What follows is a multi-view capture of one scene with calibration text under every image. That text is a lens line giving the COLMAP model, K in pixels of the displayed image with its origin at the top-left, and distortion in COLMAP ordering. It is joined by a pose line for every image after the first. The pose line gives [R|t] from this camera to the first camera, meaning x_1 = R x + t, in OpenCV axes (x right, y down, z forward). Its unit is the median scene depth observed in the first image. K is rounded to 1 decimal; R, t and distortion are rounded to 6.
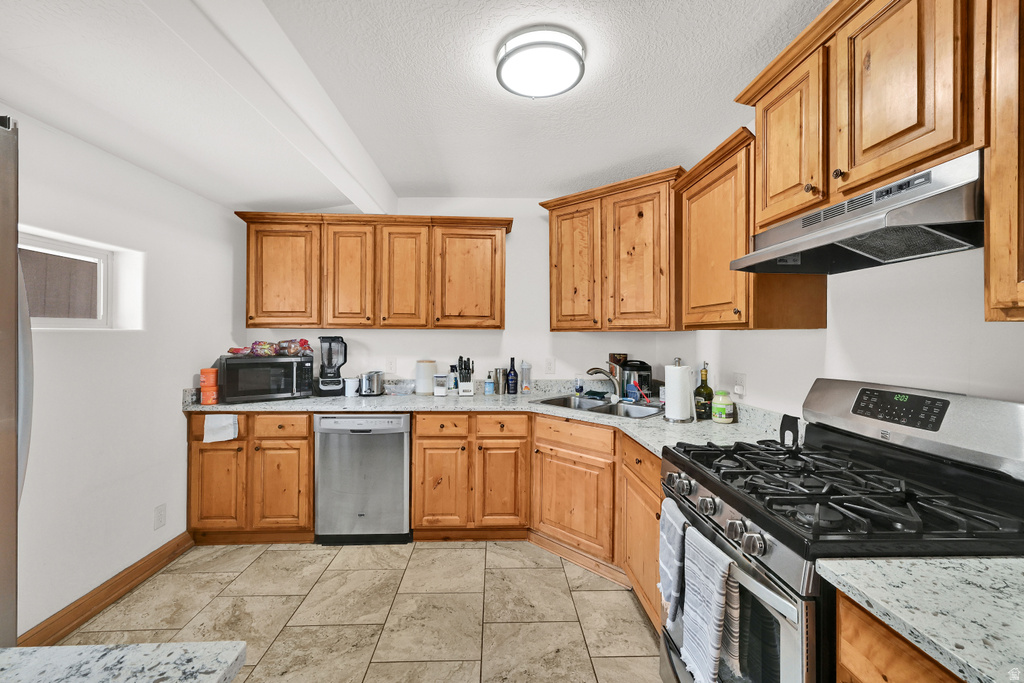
lens RADIAL K [[423.0, 0, 513.5], [0, 423.0, 330.0], [0, 0, 1]] dist [0.006336, 0.000260]
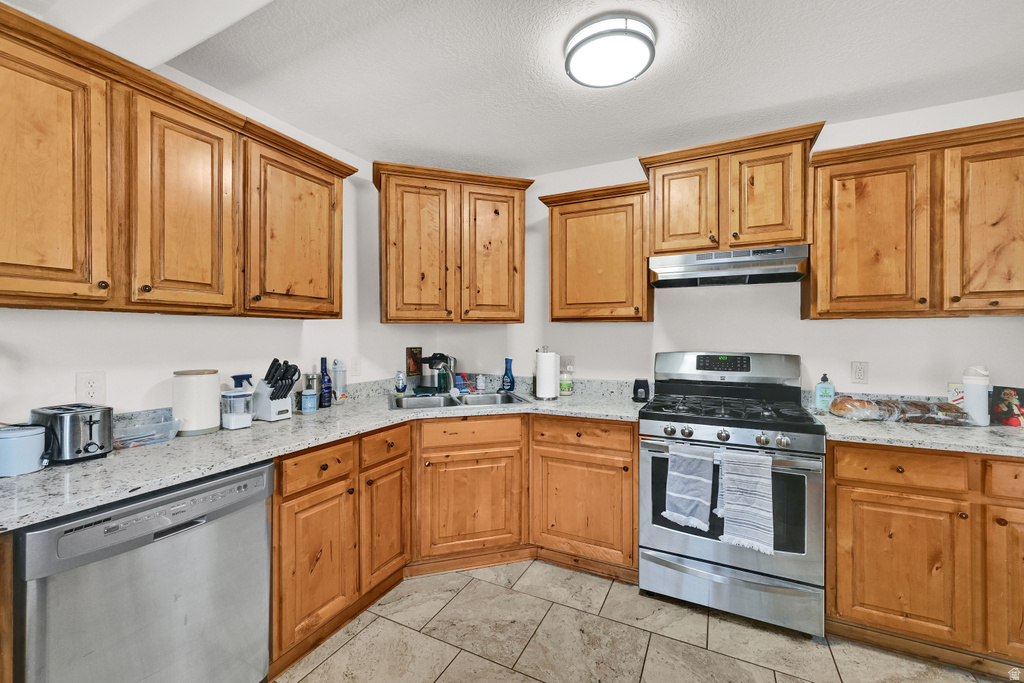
lens RADIAL K [[419.4, 0, 510.8], [0, 419.4, 334.0], [0, 0, 1]] dist [0.008854, 0.000831]
pose [[0.478286, -0.006080, 0.878183, -0.580304], [-0.006711, 0.999922, 0.010578, 0.018223], [-0.878178, -0.010953, 0.478208, 0.447756]]
